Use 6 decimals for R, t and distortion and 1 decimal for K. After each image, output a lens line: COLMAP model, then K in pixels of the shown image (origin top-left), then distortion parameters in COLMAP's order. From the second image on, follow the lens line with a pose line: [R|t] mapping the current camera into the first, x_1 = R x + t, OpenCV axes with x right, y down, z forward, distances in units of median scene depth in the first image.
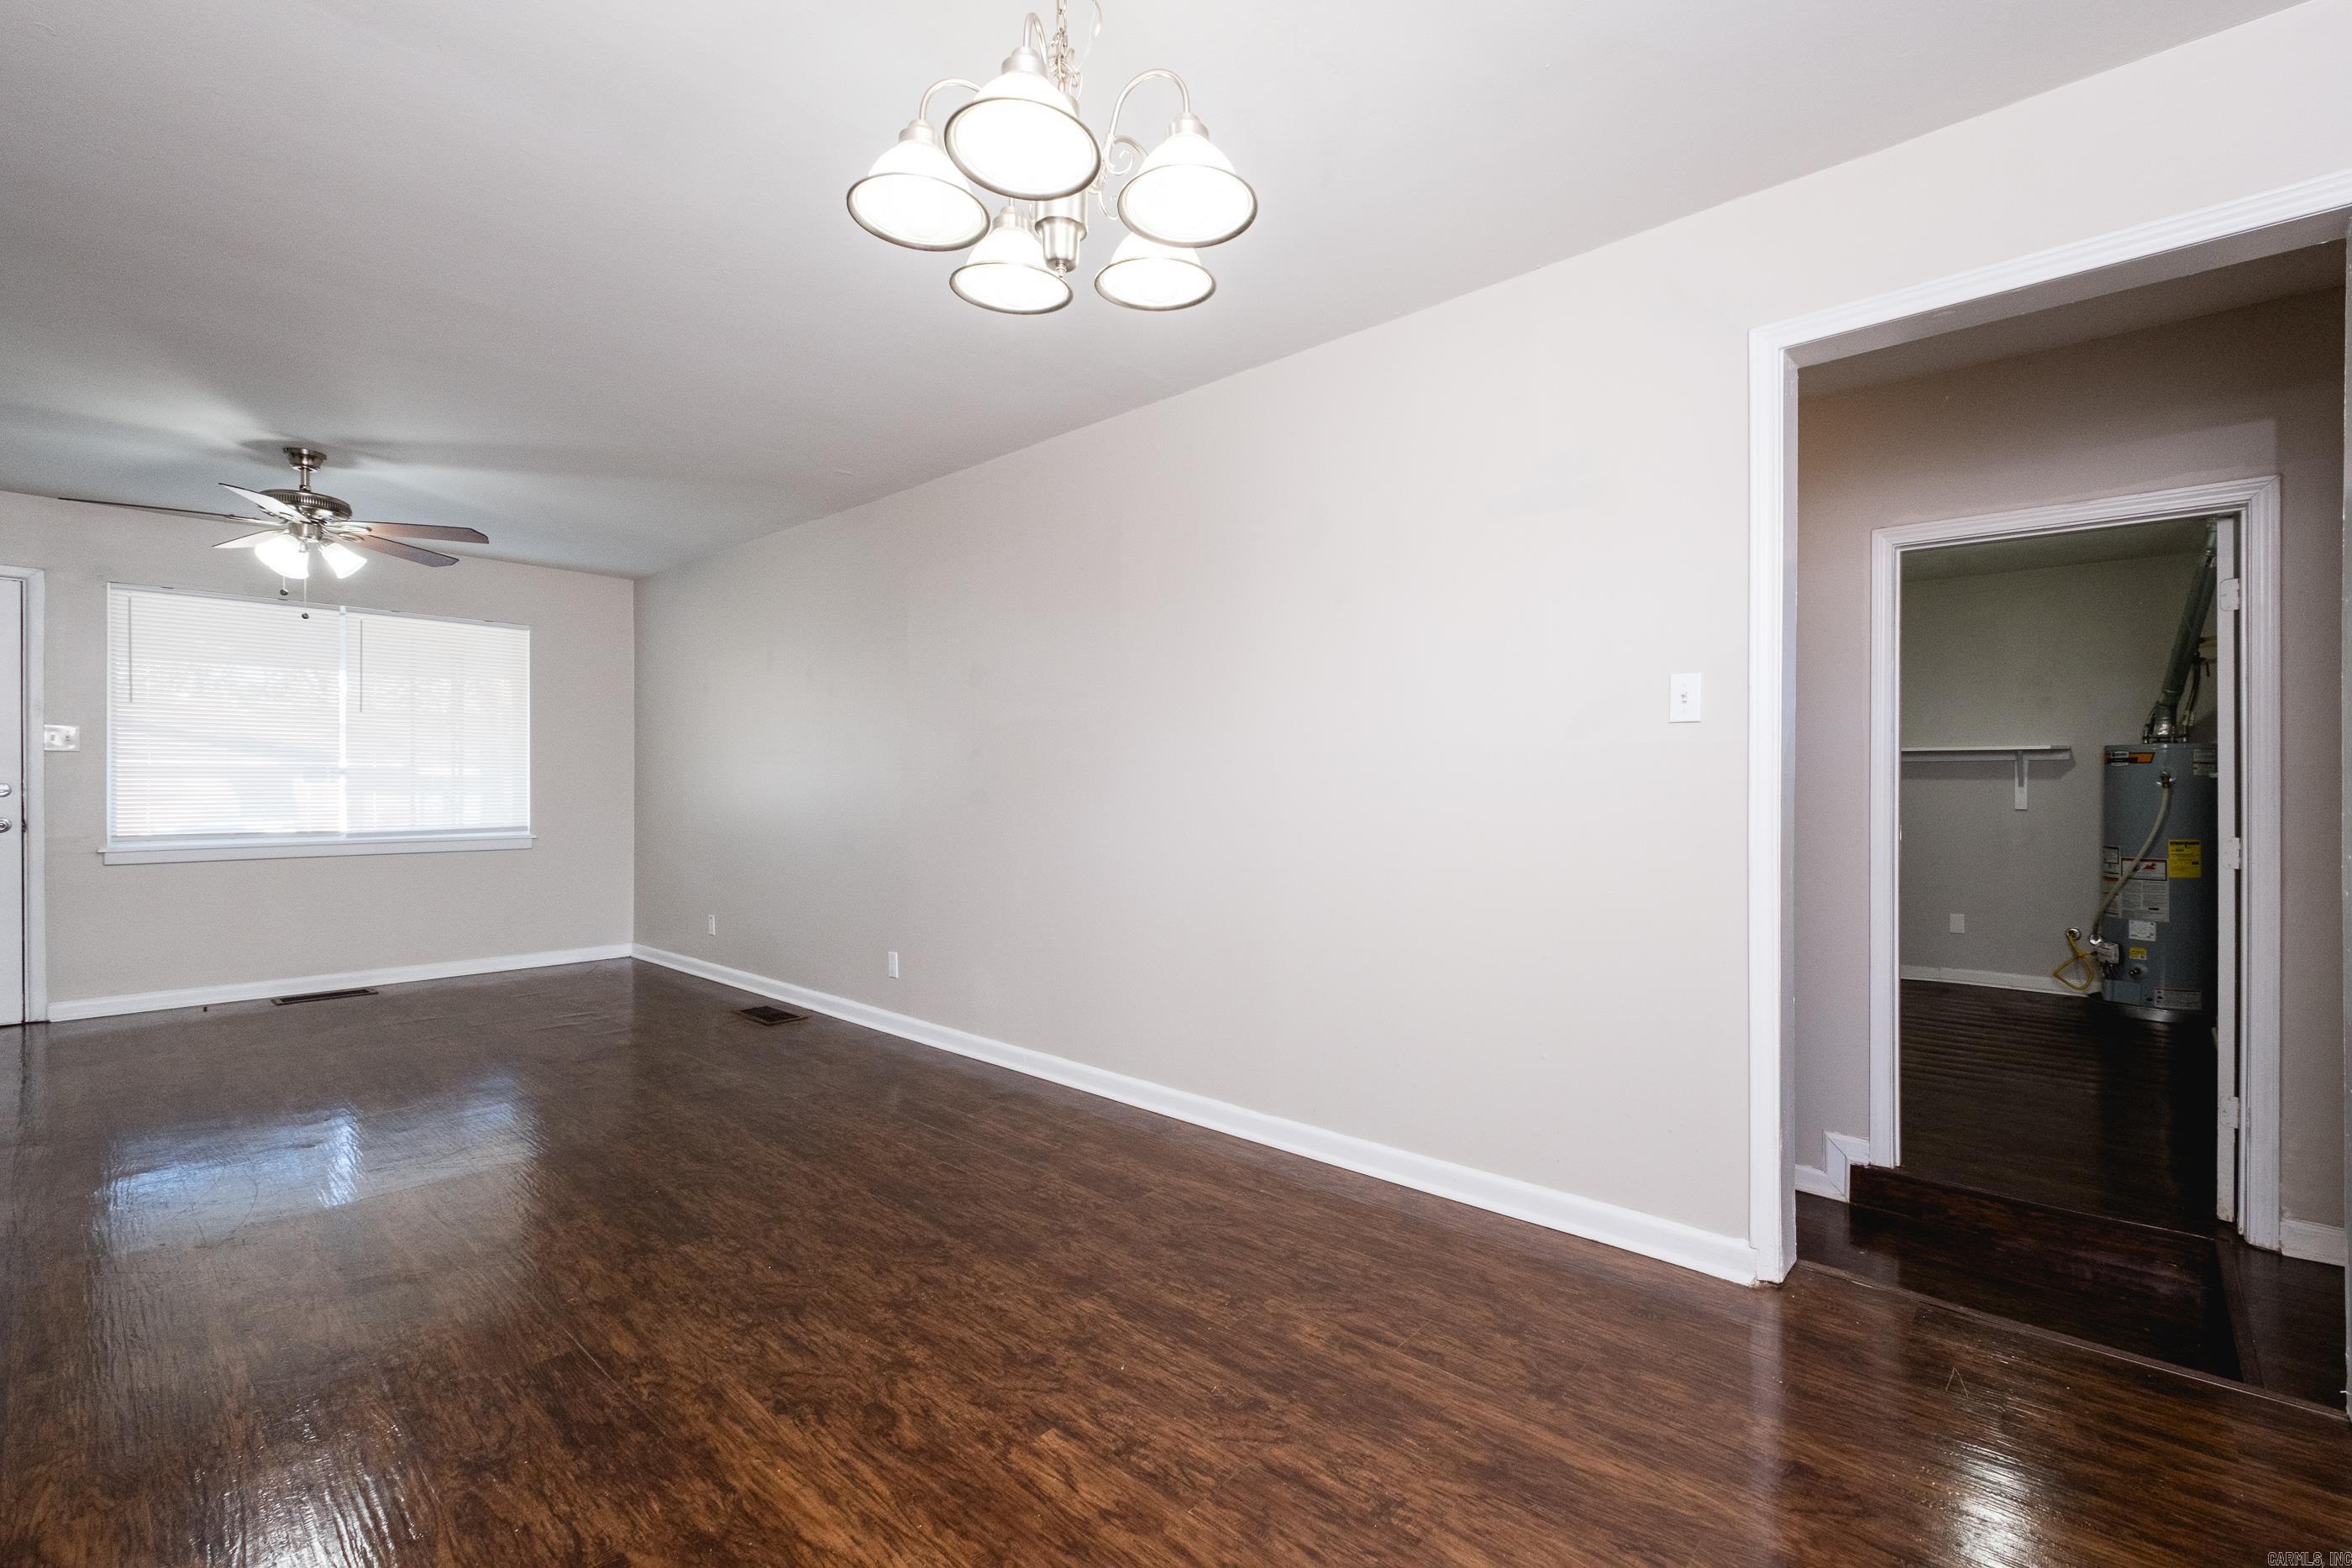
lens RADIAL K [[1024.2, 0, 1215.0], [0, 1024.2, 781.4], [0, 0, 1]] dist [0.011537, -0.007045]
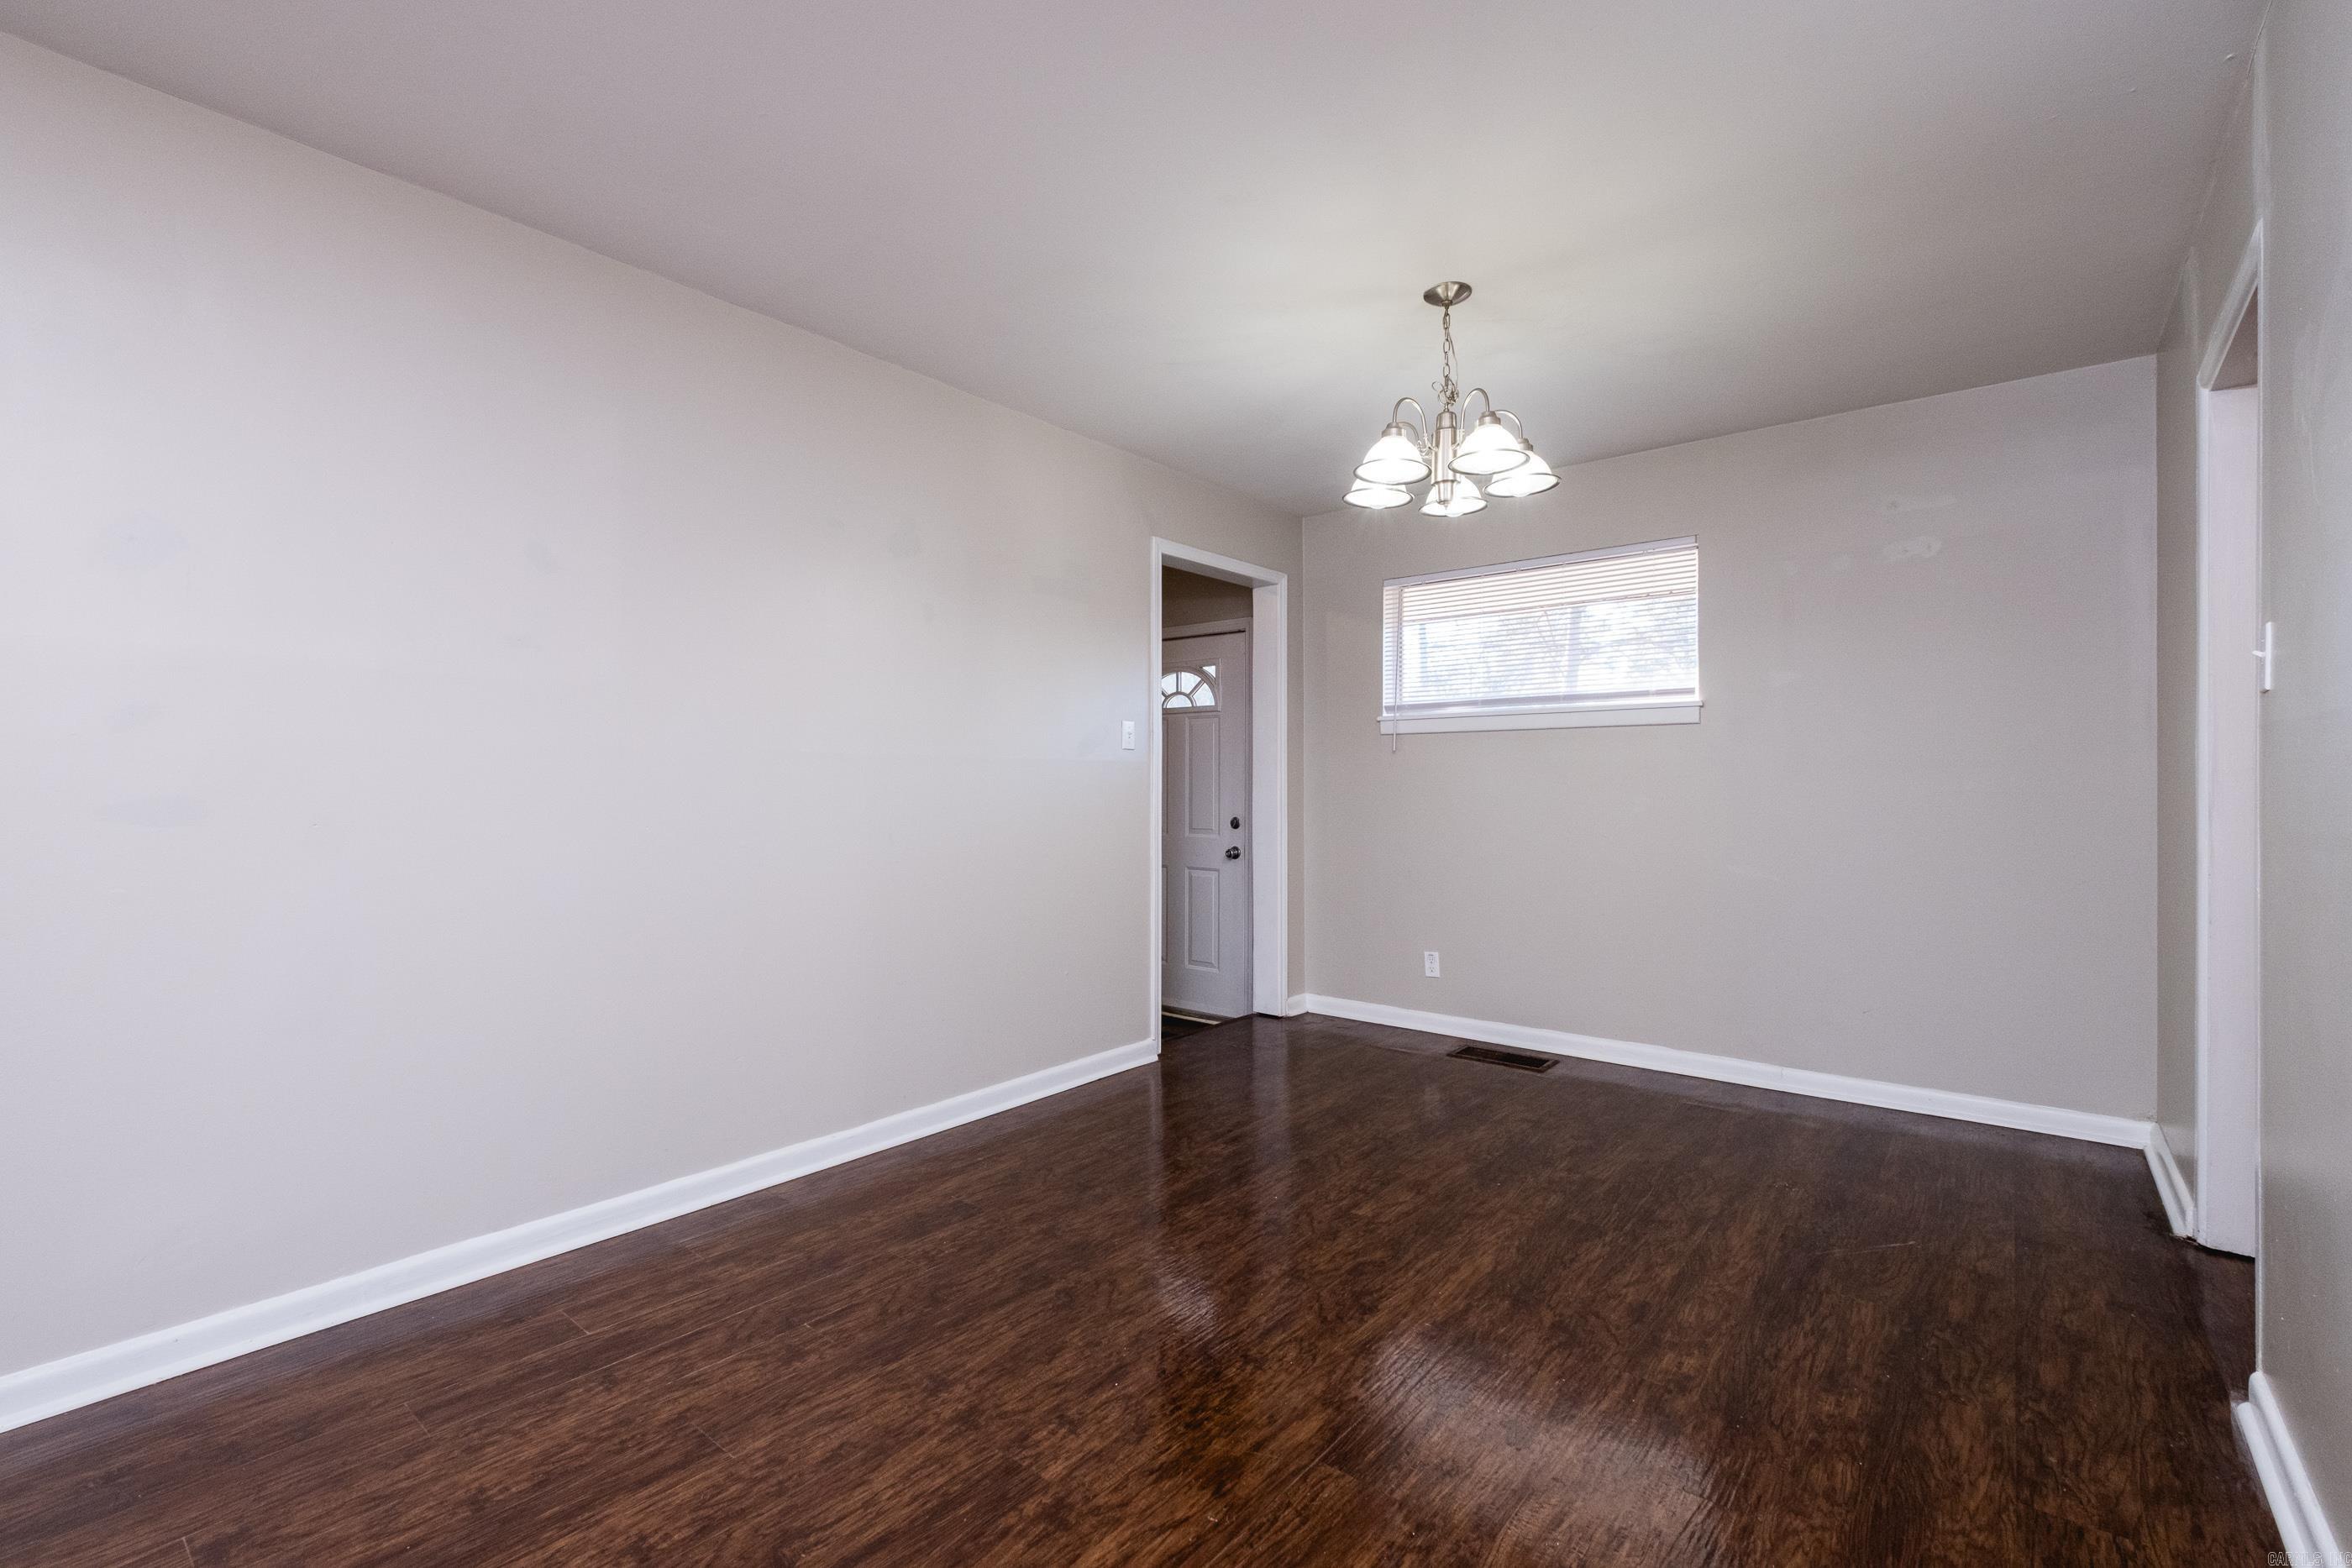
lens RADIAL K [[1015.9, 0, 1176.7], [0, 1015.9, 792.2], [0, 0, 1]] dist [0.006028, -0.000591]
pose [[-0.029686, -0.007144, 0.999534, -1.167925], [-0.003284, 0.999970, 0.007050, 0.000729], [-0.999554, -0.003073, -0.029709, 0.926172]]
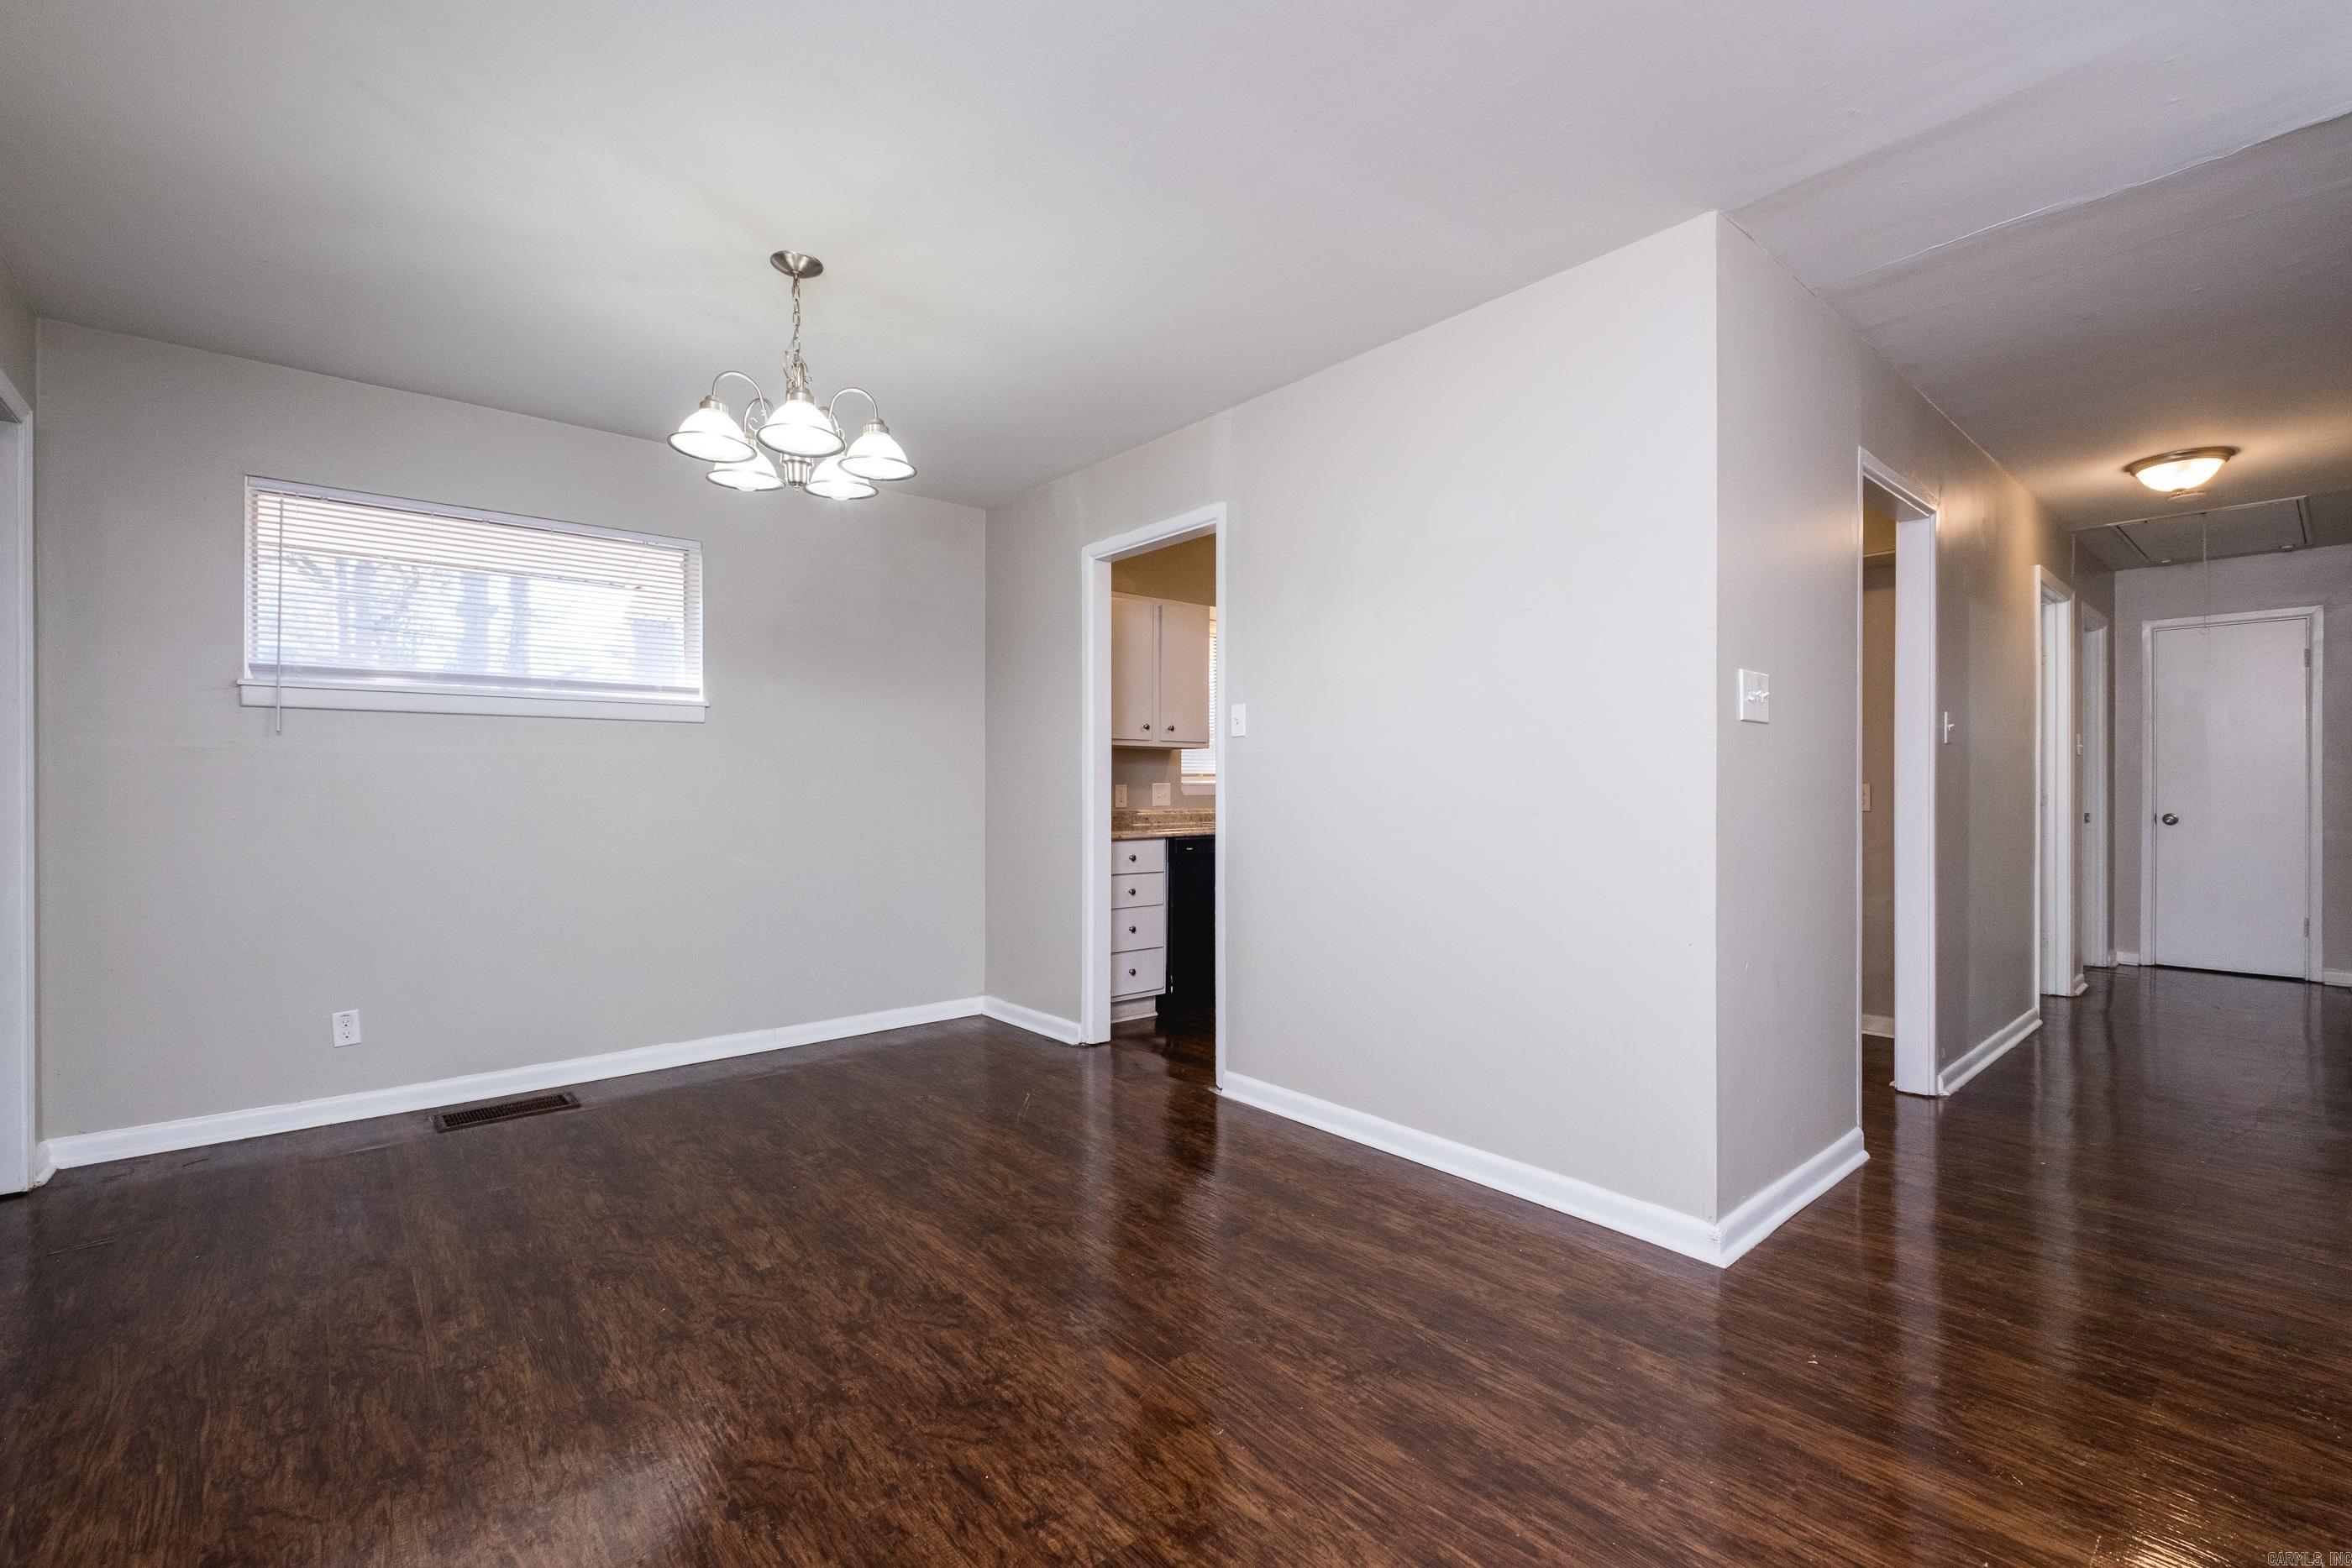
lens RADIAL K [[1010.5, 0, 1185.1], [0, 1010.5, 793.3], [0, 0, 1]] dist [0.004025, -0.000322]
pose [[-0.990086, -0.001293, 0.140459, -0.626231], [-0.000659, 0.999989, 0.004561, 0.008239], [-0.140463, 0.004423, -0.990076, 1.567751]]
